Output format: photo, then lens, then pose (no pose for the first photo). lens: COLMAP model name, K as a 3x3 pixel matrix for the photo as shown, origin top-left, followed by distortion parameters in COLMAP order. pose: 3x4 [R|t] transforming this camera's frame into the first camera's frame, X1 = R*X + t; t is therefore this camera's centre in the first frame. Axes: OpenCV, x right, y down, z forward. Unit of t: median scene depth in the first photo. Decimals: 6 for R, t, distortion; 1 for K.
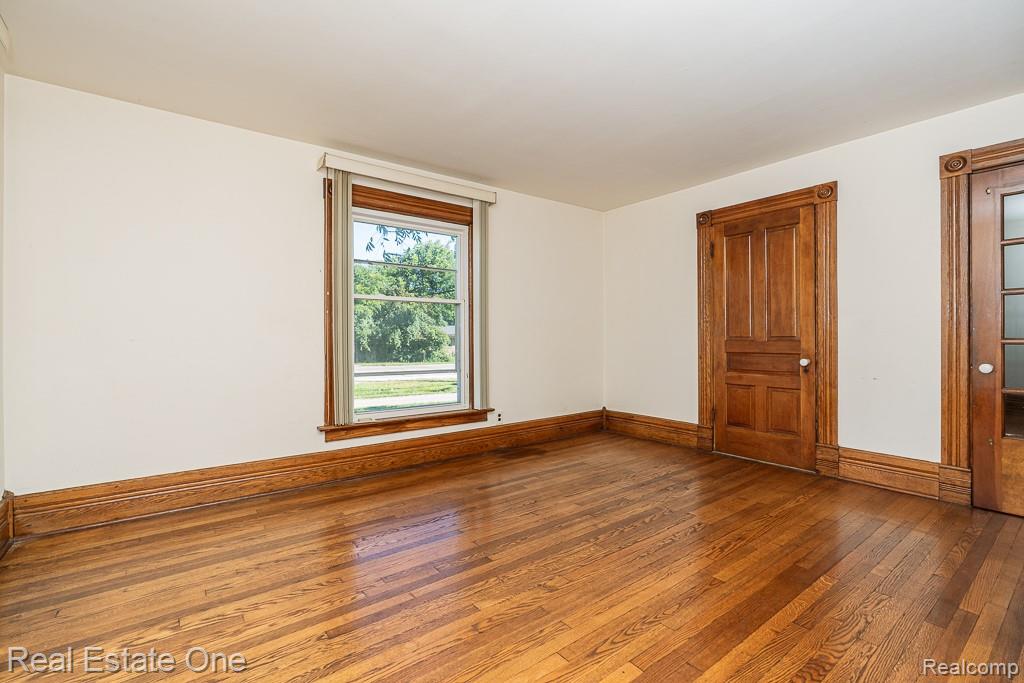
lens RADIAL K [[469.8, 0, 508.4], [0, 469.8, 342.6], [0, 0, 1]] dist [-0.005020, 0.000290]
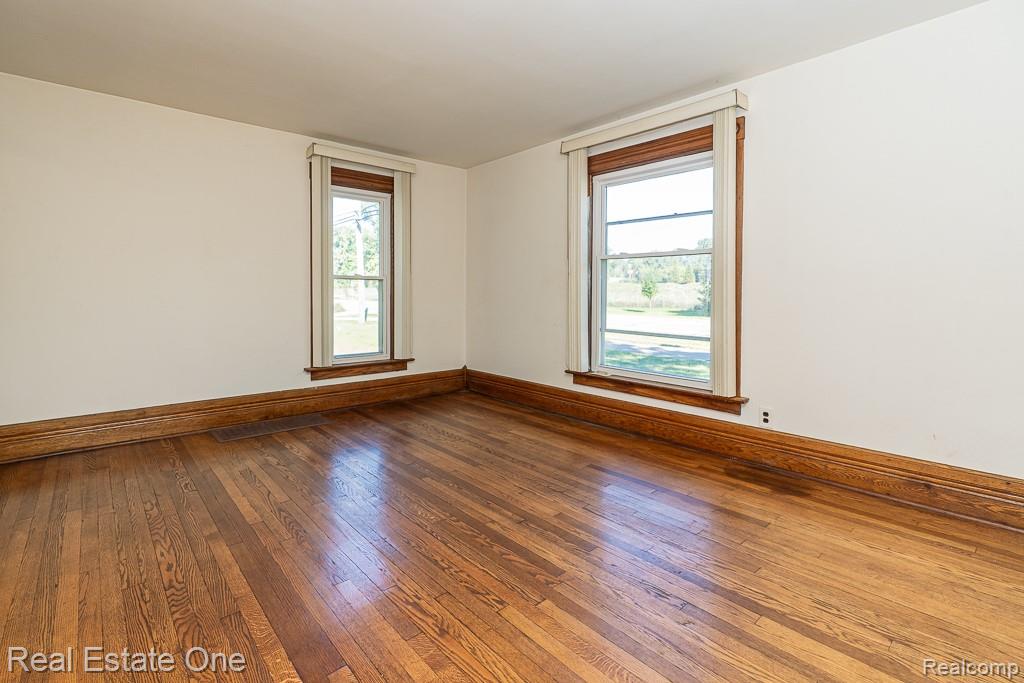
lens RADIAL K [[469.8, 0, 505.3], [0, 469.8, 342.2], [0, 0, 1]] dist [-0.005020, 0.000290]
pose [[0.066027, 0.109102, -0.991835, 0.970543], [-0.008644, 0.994030, 0.108768, -0.026052], [0.997780, 0.001392, 0.066576, 0.942903]]
